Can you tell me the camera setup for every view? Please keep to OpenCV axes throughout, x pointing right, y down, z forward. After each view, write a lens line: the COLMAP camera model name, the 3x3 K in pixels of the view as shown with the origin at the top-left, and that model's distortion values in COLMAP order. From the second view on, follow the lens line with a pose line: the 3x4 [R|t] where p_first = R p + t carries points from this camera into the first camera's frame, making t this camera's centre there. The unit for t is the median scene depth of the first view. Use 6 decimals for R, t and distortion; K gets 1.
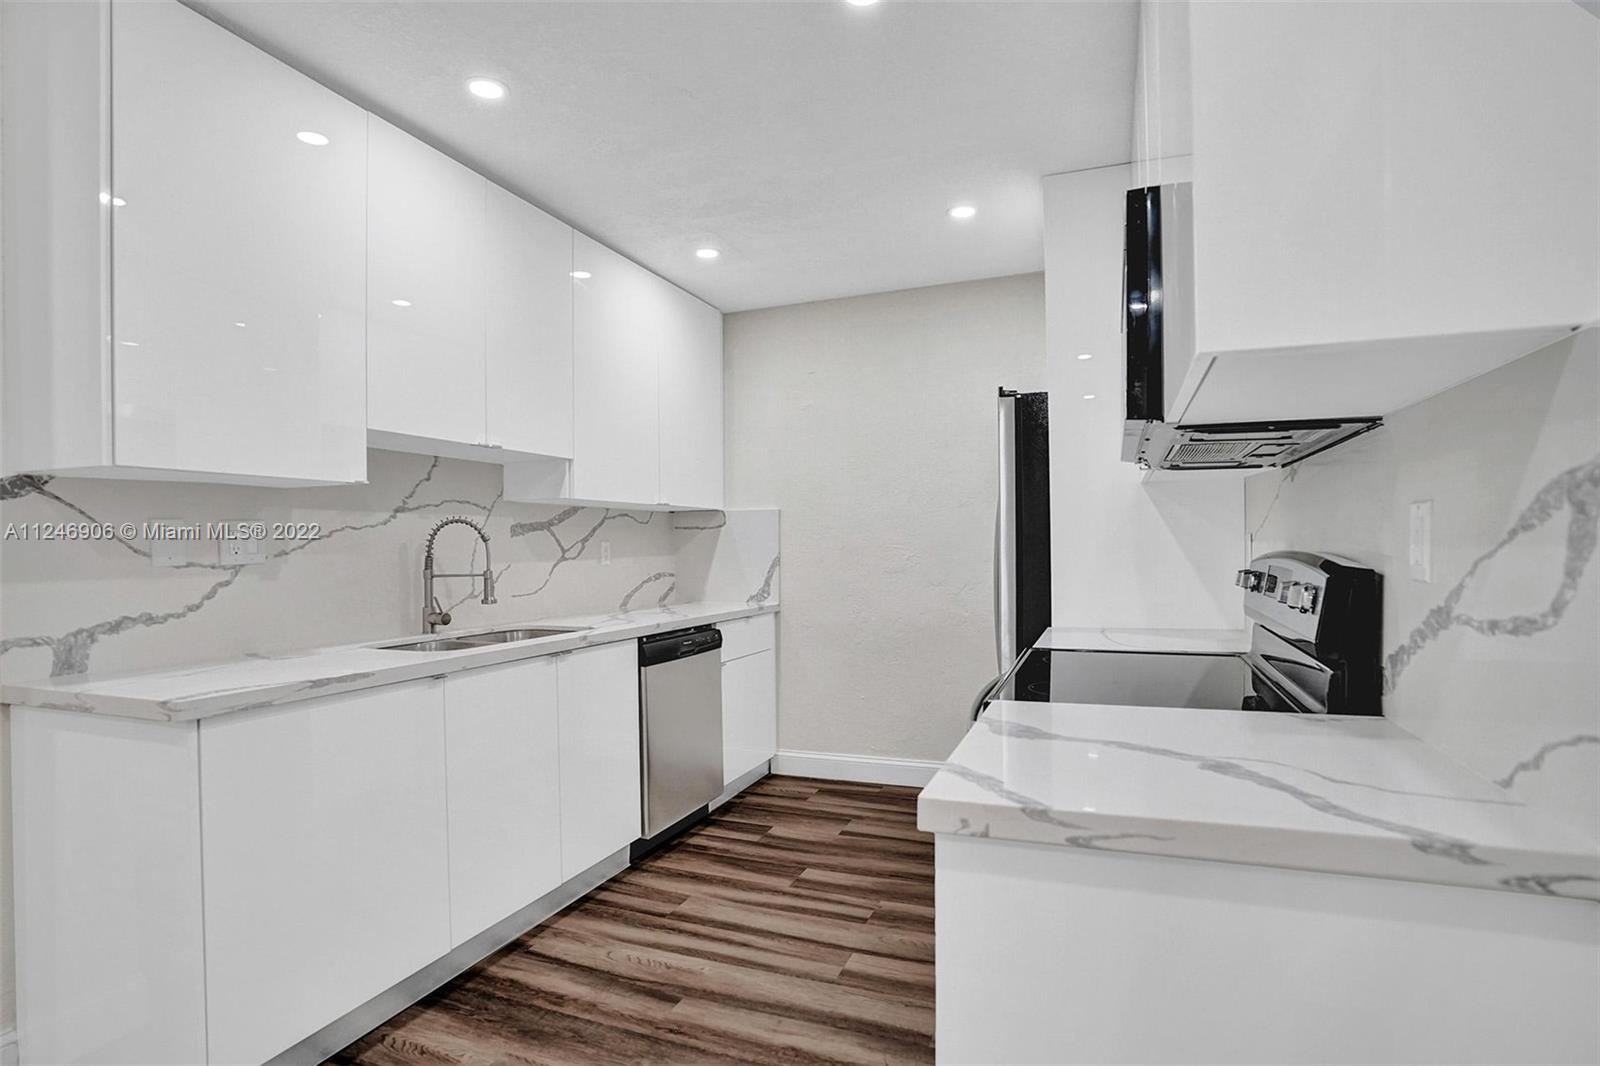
lens RADIAL K [[771.1, 0, 831.5], [0, 771.1, 564.4], [0, 0, 1]] dist [-0.065724, 0.020894]
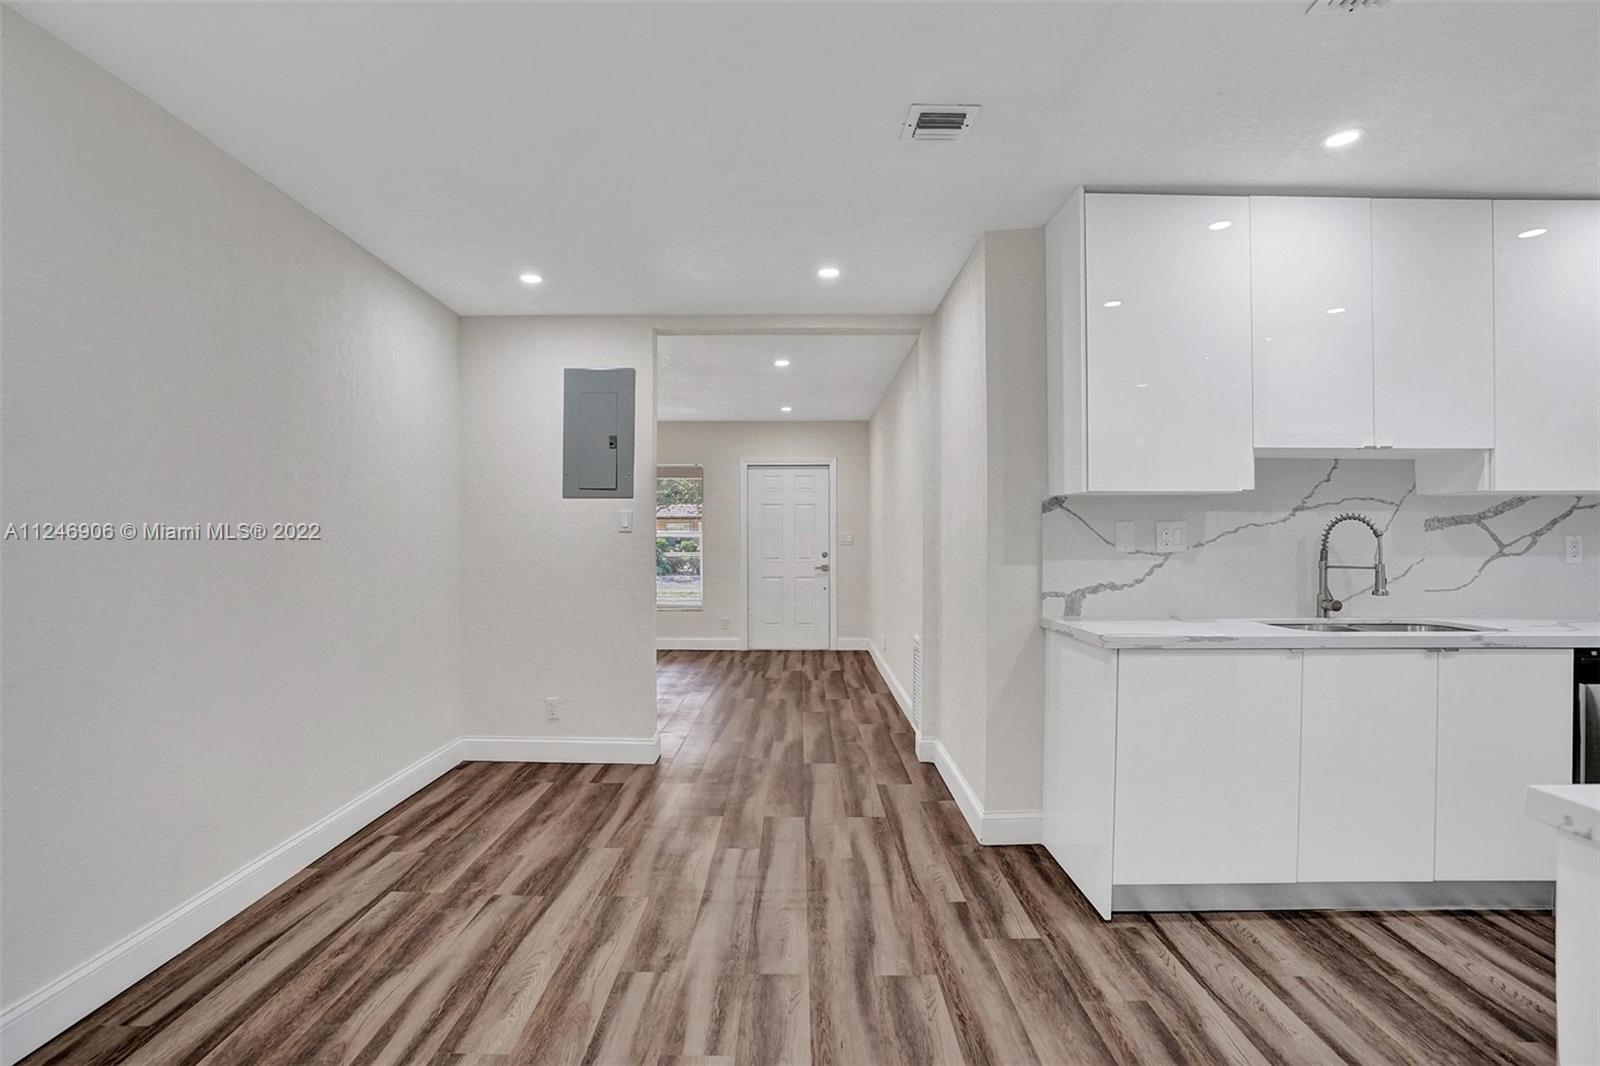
lens RADIAL K [[753.5, 0, 794.7], [0, 753.5, 538.5], [0, 0, 1]] dist [-0.066322, 0.024392]
pose [[0.339342, 0.014162, -0.940556, 0.229548], [-0.024460, 0.999681, 0.006227, -0.013953], [0.940345, 0.020893, 0.339580, -0.117855]]
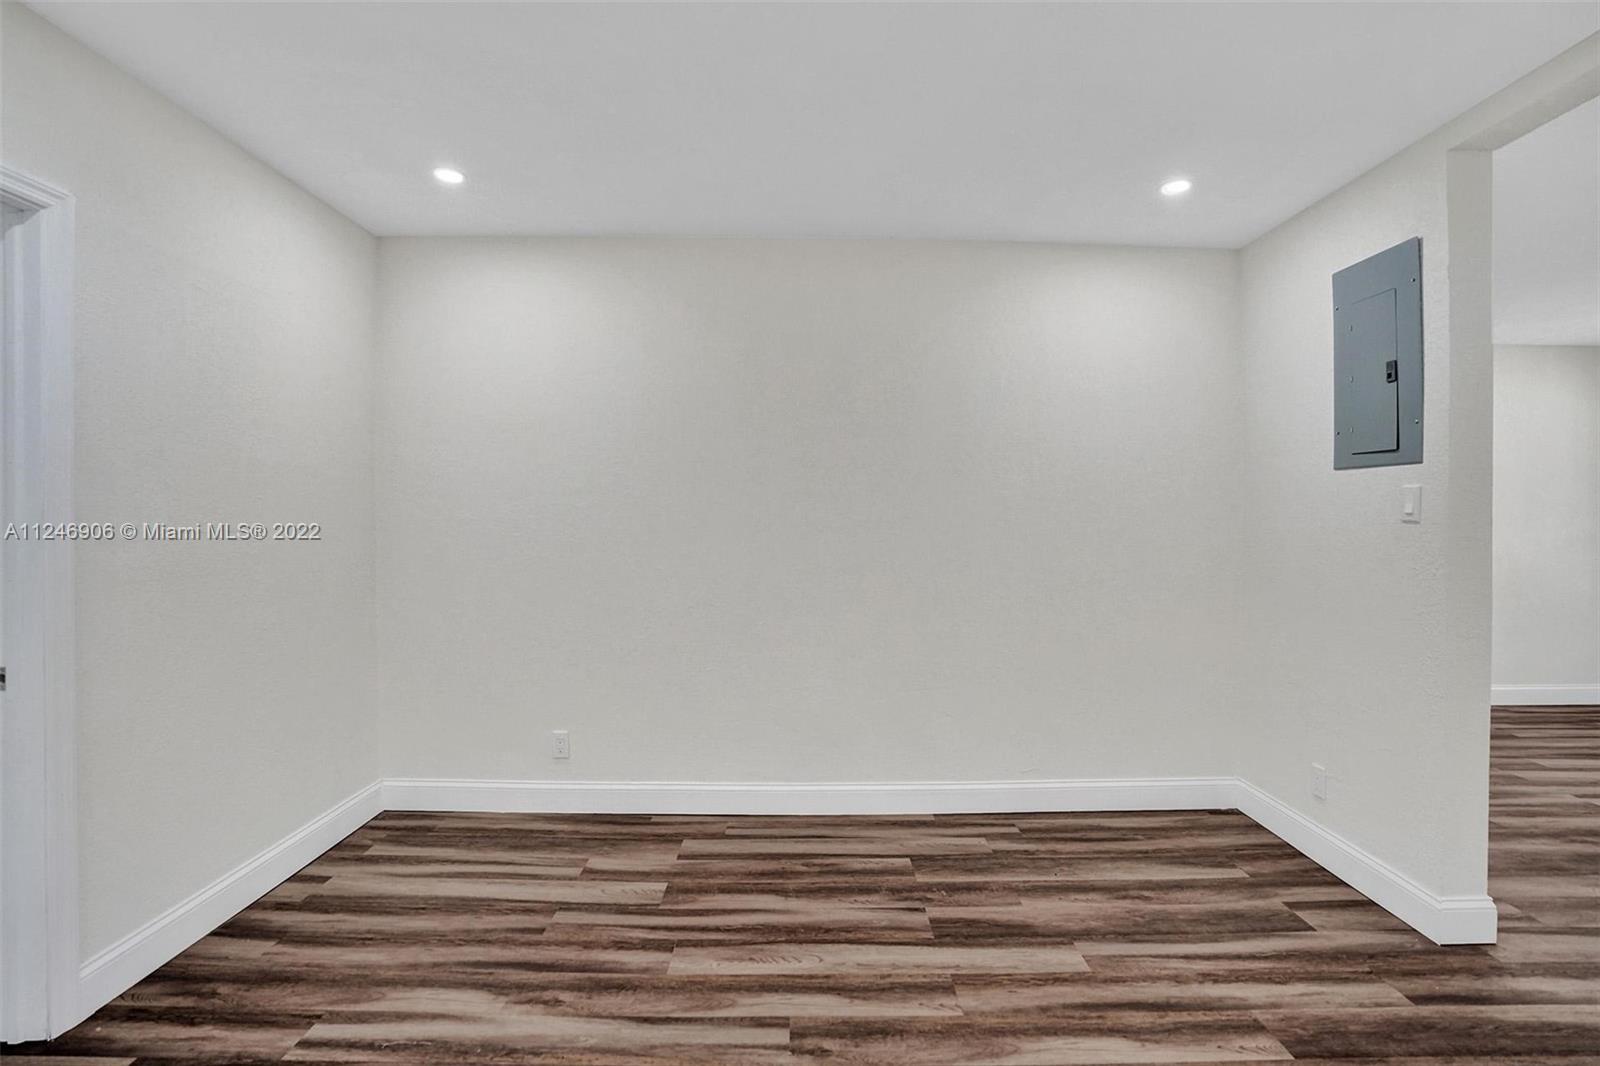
lens RADIAL K [[745.3, 0, 802.5], [0, 745.3, 533.7], [0, 0, 1]] dist [-0.074540, 0.028948]
pose [[-0.937032, 0.017633, -0.348797, -0.337060], [0.001679, 0.998941, 0.045989, -0.046199], [0.349238, 0.042507, -0.936069, 0.626524]]
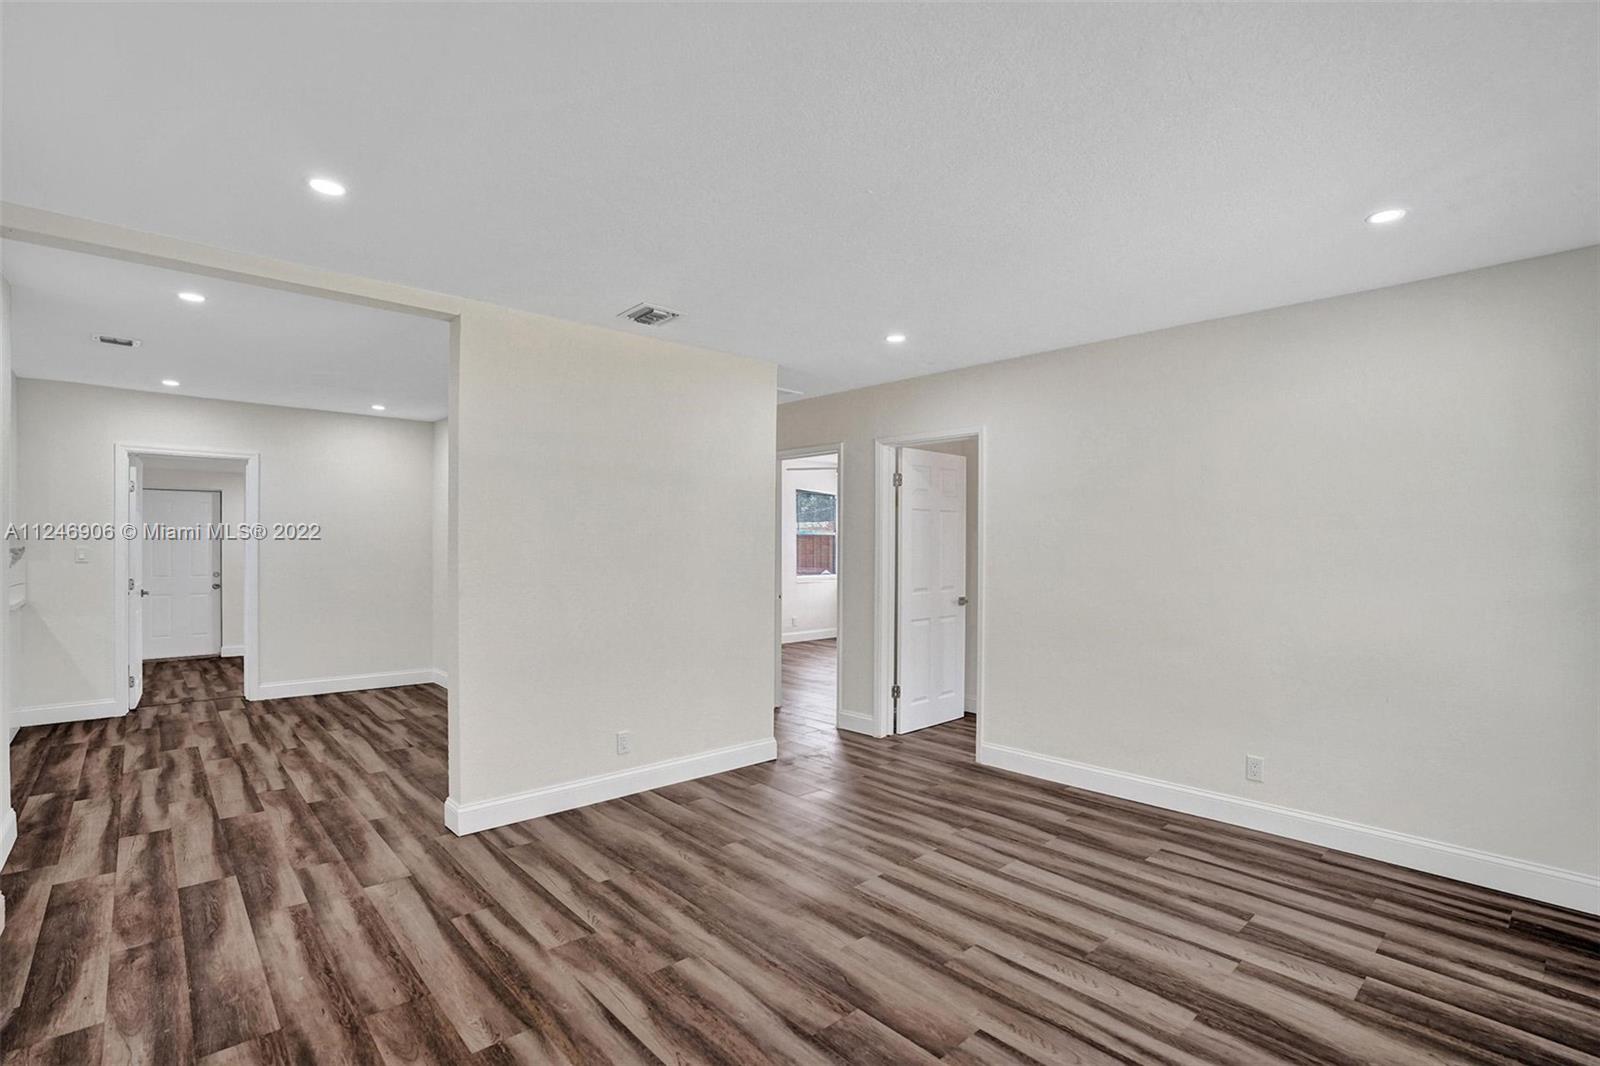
lens RADIAL K [[750.5, 0, 814.8], [0, 750.5, 537.7], [0, 0, 1]] dist [-0.066579, 0.024374]
pose [[-0.893041, 0.009067, 0.449884, -2.464582], [0.012743, 0.999906, 0.005144, -0.044686], [-0.449795, 0.010326, -0.893072, 0.999180]]
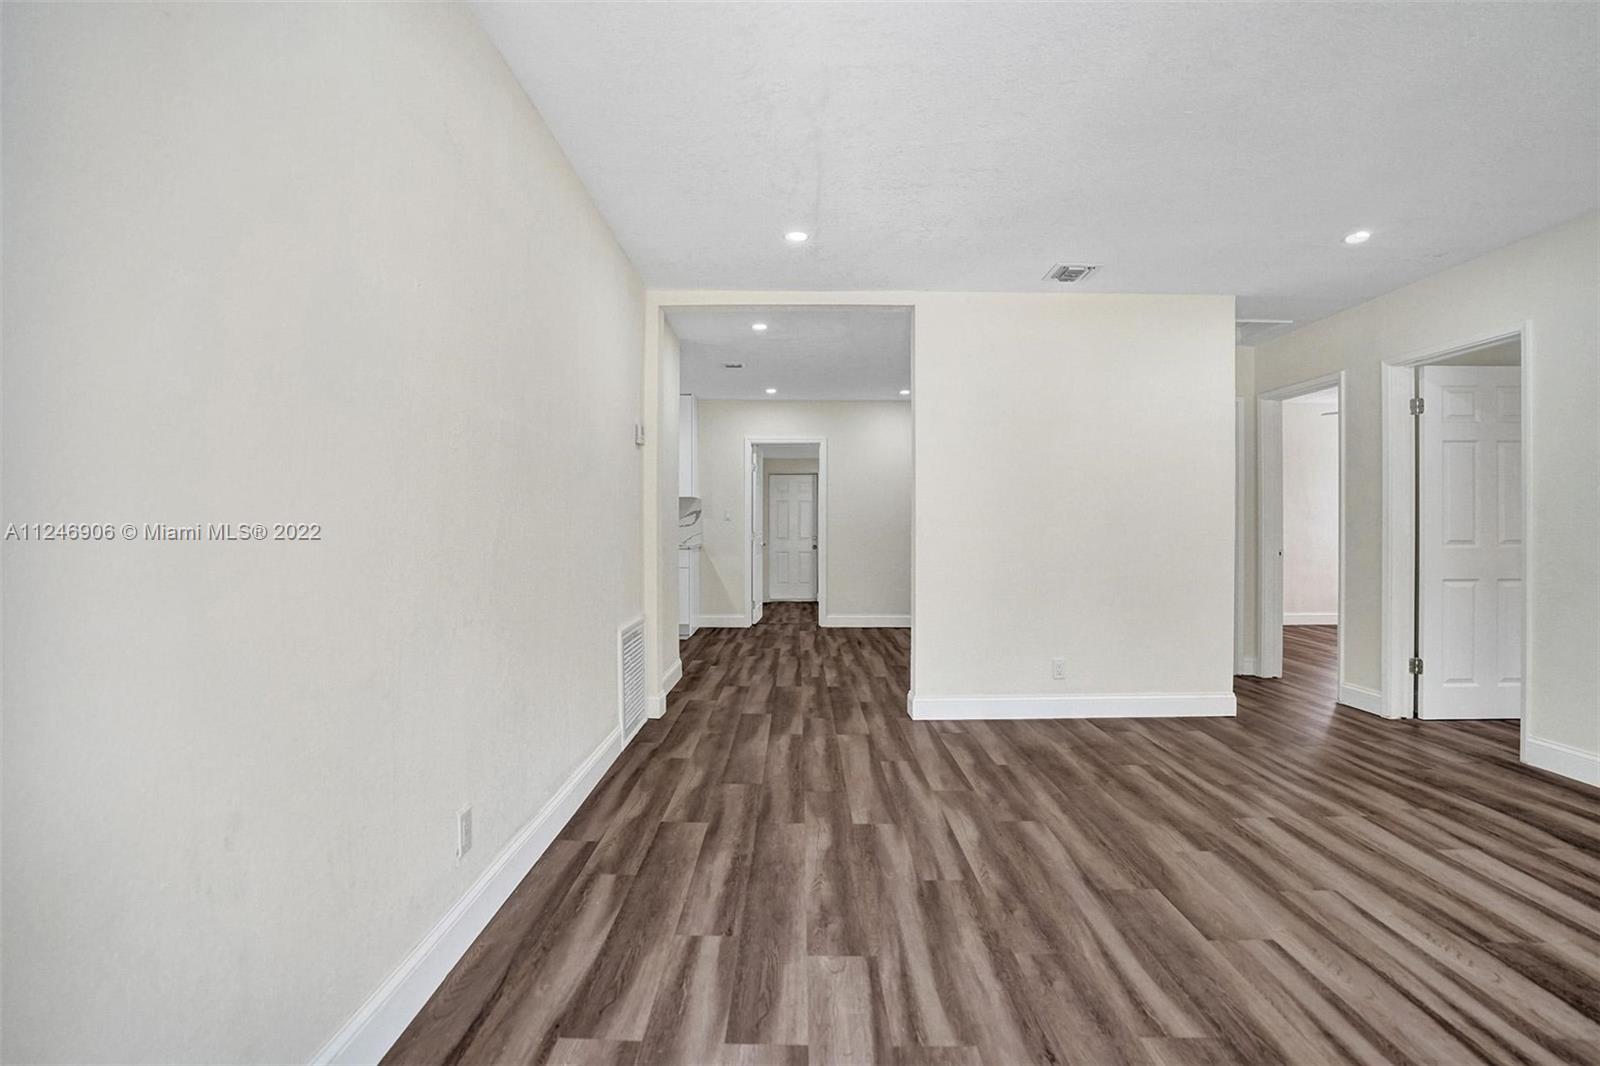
lens RADIAL K [[769.3, 0, 788.4], [0, 769.3, 542.1], [0, 0, 1]] dist [-0.069284, 0.028708]
pose [[-0.333071, -0.007732, 0.942870, -2.818329], [0.023821, 0.999578, 0.016611, 0.045606], [-0.942601, 0.027993, -0.332747, 0.952278]]
